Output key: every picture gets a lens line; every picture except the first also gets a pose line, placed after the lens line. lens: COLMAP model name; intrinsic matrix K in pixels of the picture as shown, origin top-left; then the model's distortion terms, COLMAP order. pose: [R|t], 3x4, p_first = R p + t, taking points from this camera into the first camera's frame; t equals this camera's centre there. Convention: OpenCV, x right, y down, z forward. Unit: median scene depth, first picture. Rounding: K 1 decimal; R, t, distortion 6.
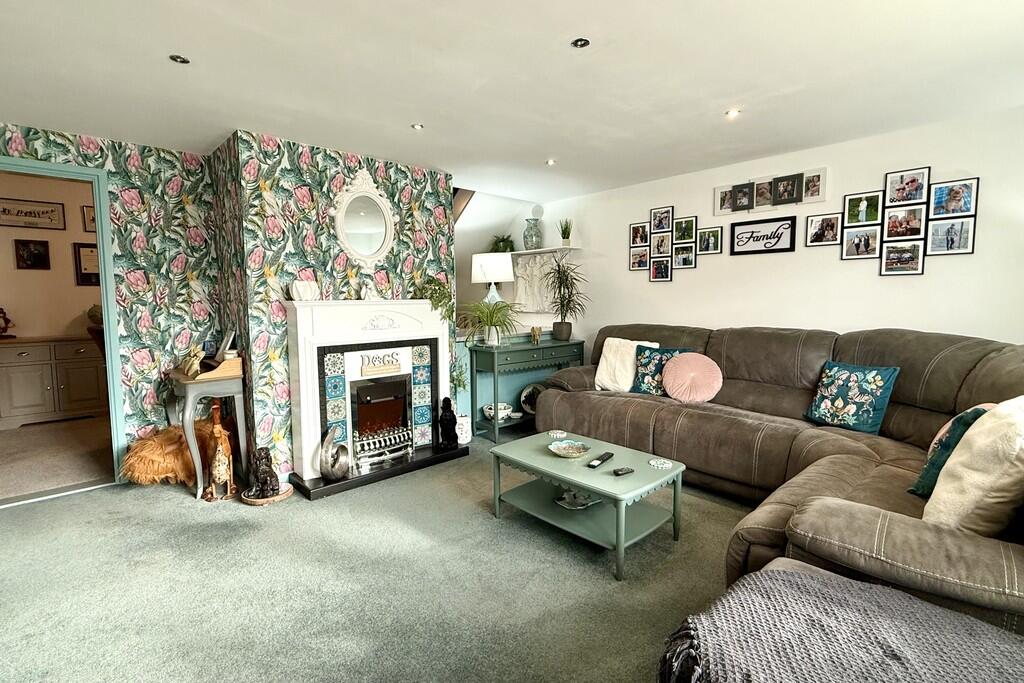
lens RADIAL K [[476.4, 0, 512.7], [0, 476.4, 338.7], [0, 0, 1]] dist [0.002222, -0.000164]
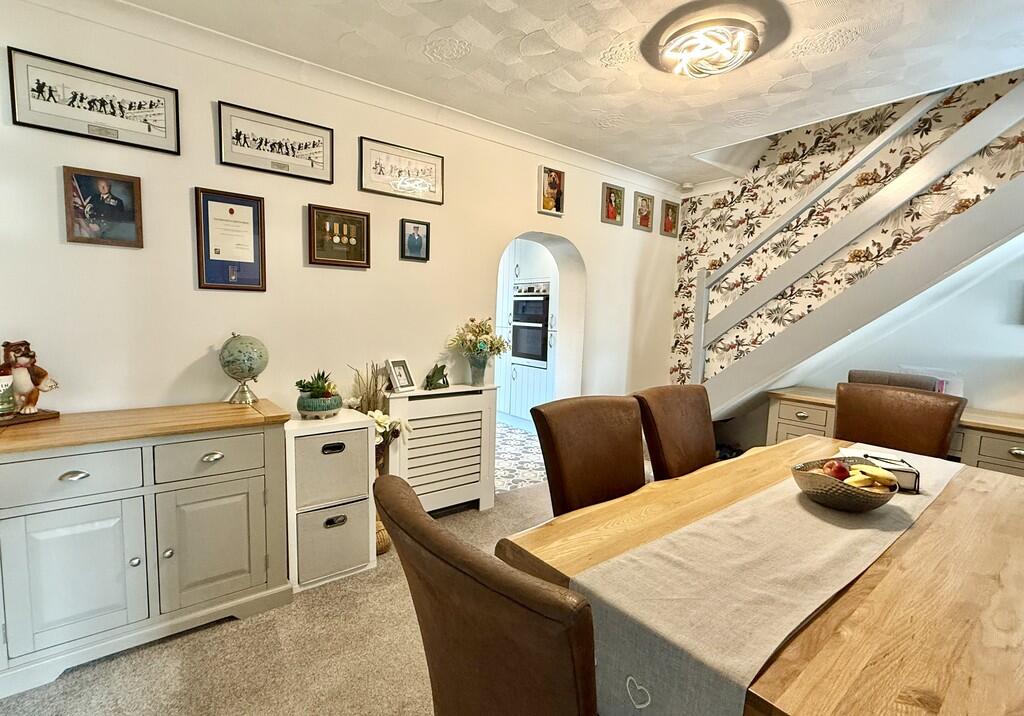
lens RADIAL K [[473.9, 0, 512.1], [0, 473.9, 359.0], [0, 0, 1]] dist [0.001214, -0.000622]
pose [[0.997408, 0.034759, -0.063003, -0.633334], [-0.034363, 0.999382, 0.007361, -0.064083], [0.063220, -0.005176, 0.997986, 0.622320]]
